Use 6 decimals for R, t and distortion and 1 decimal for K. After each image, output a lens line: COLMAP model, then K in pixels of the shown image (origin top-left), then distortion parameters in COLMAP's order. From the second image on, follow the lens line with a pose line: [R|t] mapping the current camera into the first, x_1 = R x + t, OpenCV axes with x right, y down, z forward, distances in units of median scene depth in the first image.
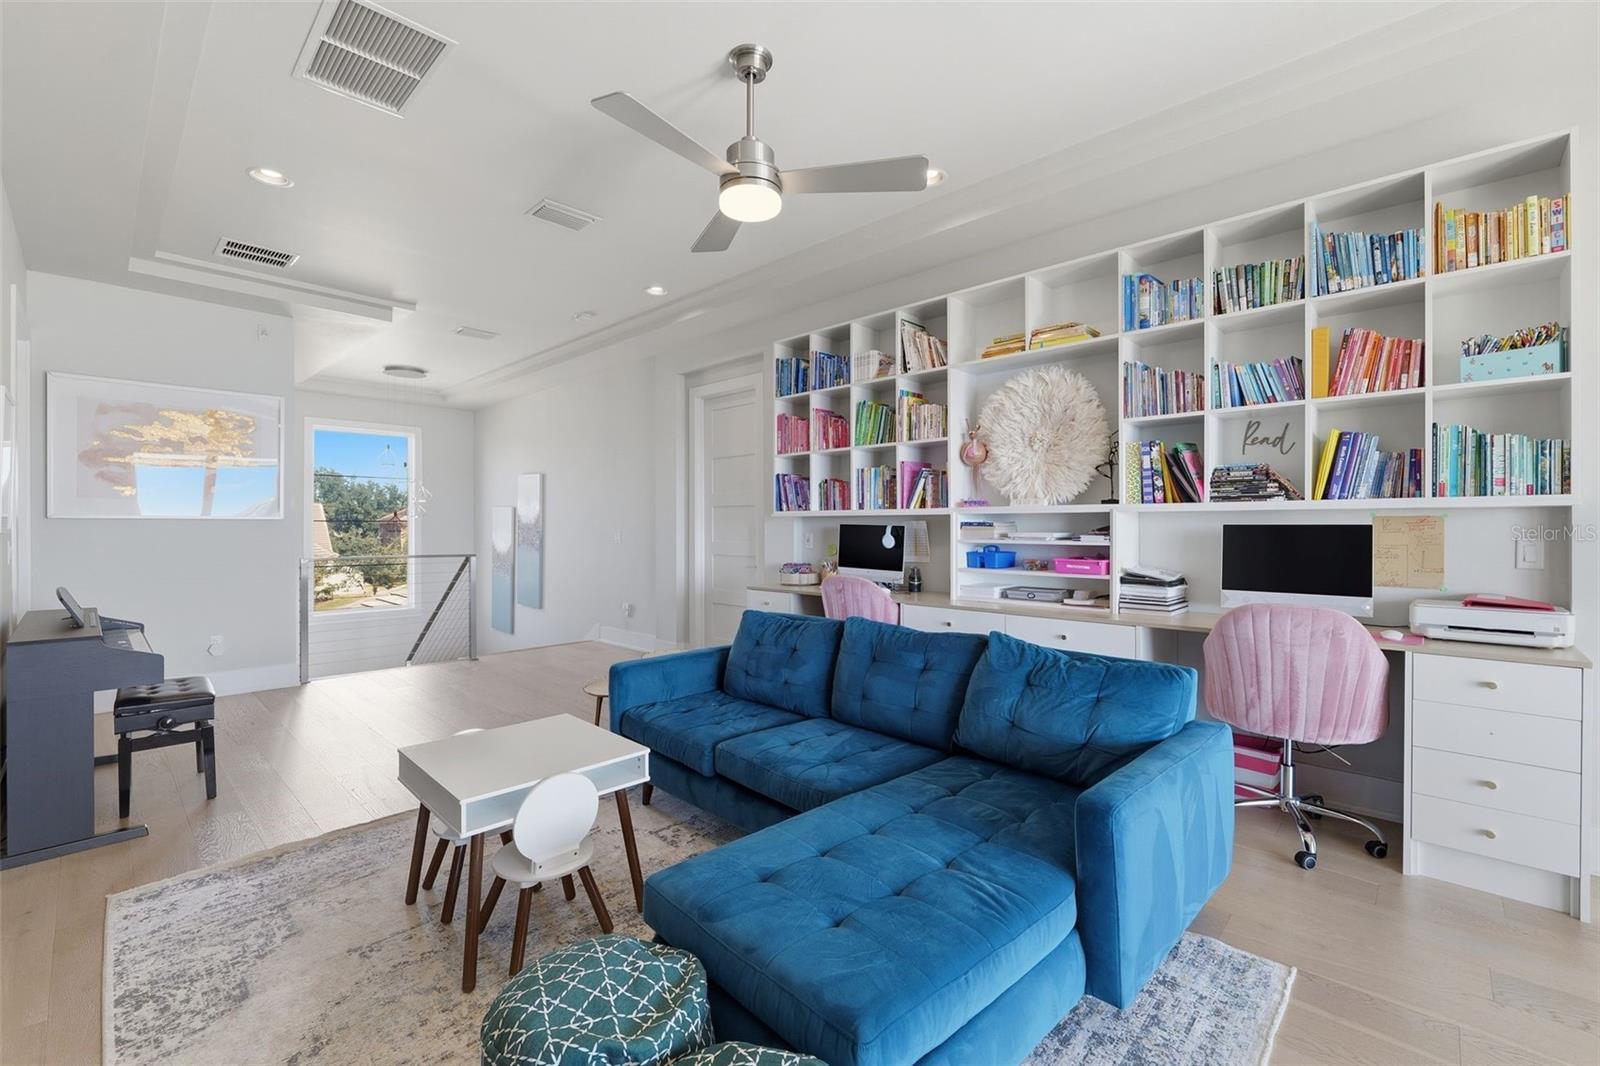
lens RADIAL K [[680.5, 0, 796.2], [0, 680.5, 528.3], [0, 0, 1]] dist [-0.000109, -0.000164]
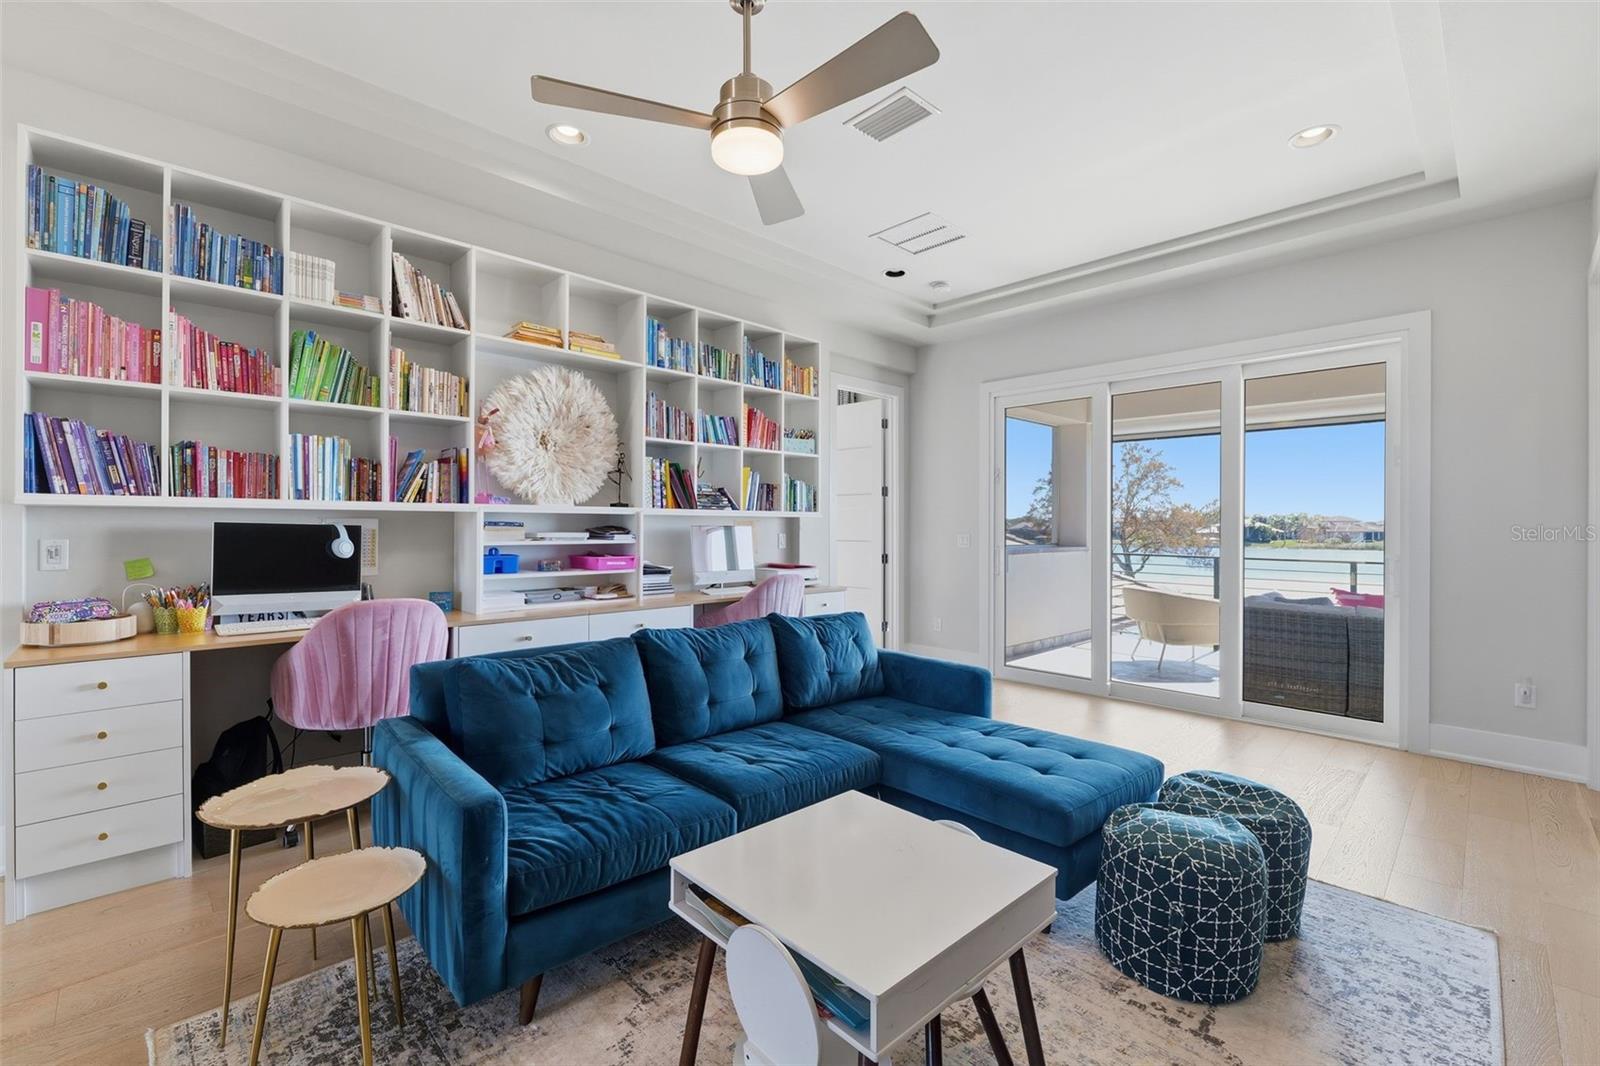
lens RADIAL K [[680.5, 0, 796.2], [0, 680.5, 528.3], [0, 0, 1]] dist [-0.000109, -0.000164]
pose [[0.048706, -0.002452, 0.998810, -0.621217], [-0.001132, 0.999996, 0.002510, -0.002925], [-0.998813, -0.001253, 0.048703, 0.601040]]
